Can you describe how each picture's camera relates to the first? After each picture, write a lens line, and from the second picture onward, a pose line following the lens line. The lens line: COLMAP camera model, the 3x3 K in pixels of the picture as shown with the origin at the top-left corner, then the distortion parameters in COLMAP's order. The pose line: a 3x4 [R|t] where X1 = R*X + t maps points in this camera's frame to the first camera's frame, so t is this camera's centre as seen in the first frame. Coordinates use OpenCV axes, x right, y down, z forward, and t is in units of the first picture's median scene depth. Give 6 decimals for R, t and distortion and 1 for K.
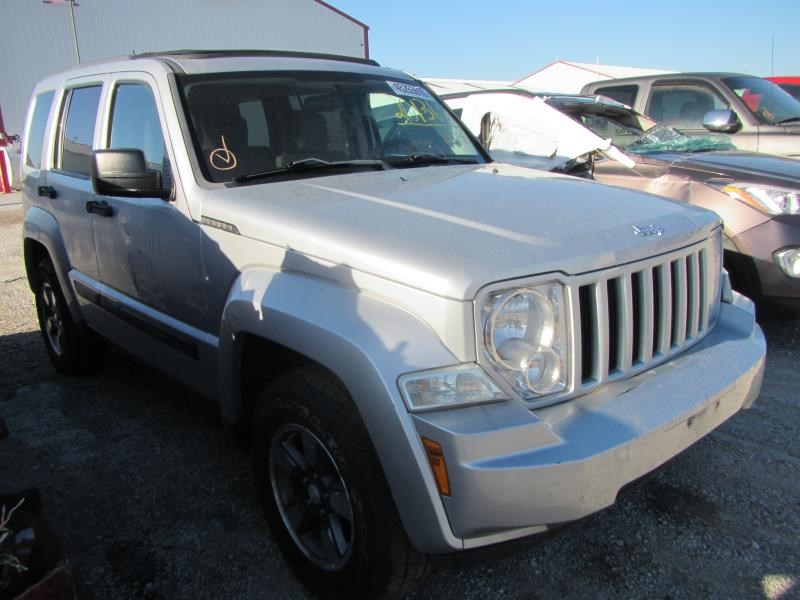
lens RADIAL K [[632.0, 0, 400.0], [0, 632.0, 300.0], [0, 0, 1]] dist [-0.040379, -0.001127]
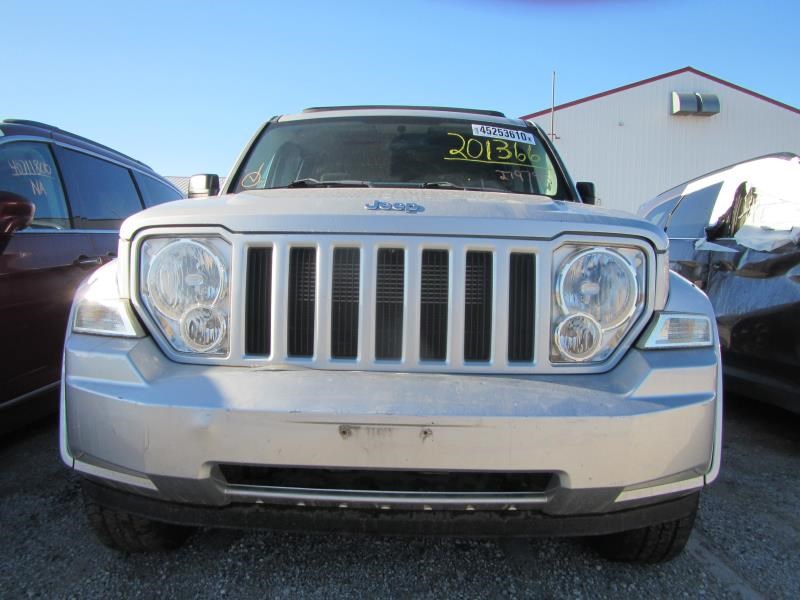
lens RADIAL K [[642.5, 0, 400.0], [0, 642.5, 300.0], [0, 0, 1]] dist [-0.030631, 0.012584]
pose [[0.756303, 0.093092, -0.647564, 0.889738], [-0.214653, 0.970339, -0.111205, 0.094282], [0.618004, 0.223107, 0.753853, 0.341513]]
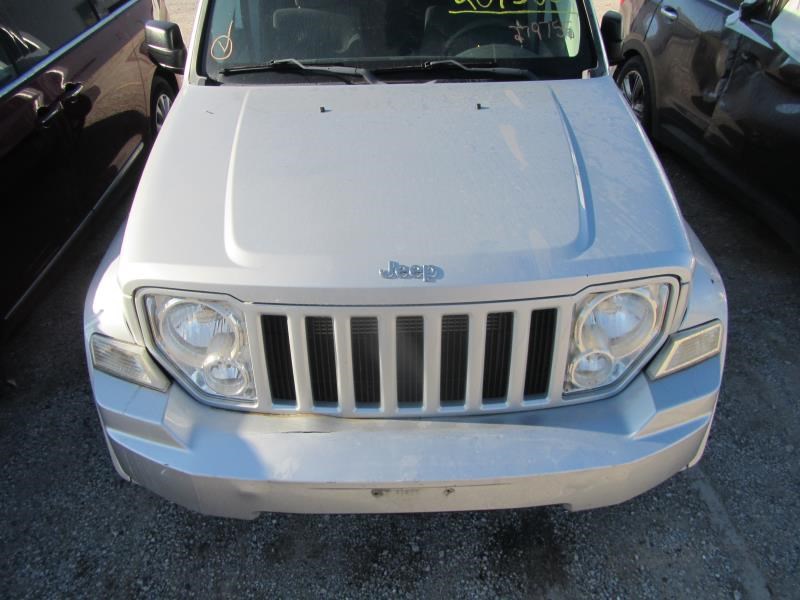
lens RADIAL K [[642.5, 0, 400.0], [0, 642.5, 300.0], [0, 0, 1]] dist [-0.030631, 0.012584]
pose [[0.778630, 0.367583, -0.508546, 0.738441], [-0.175954, 0.905840, 0.385349, -0.354472], [0.602309, -0.210564, 0.769992, 0.326006]]
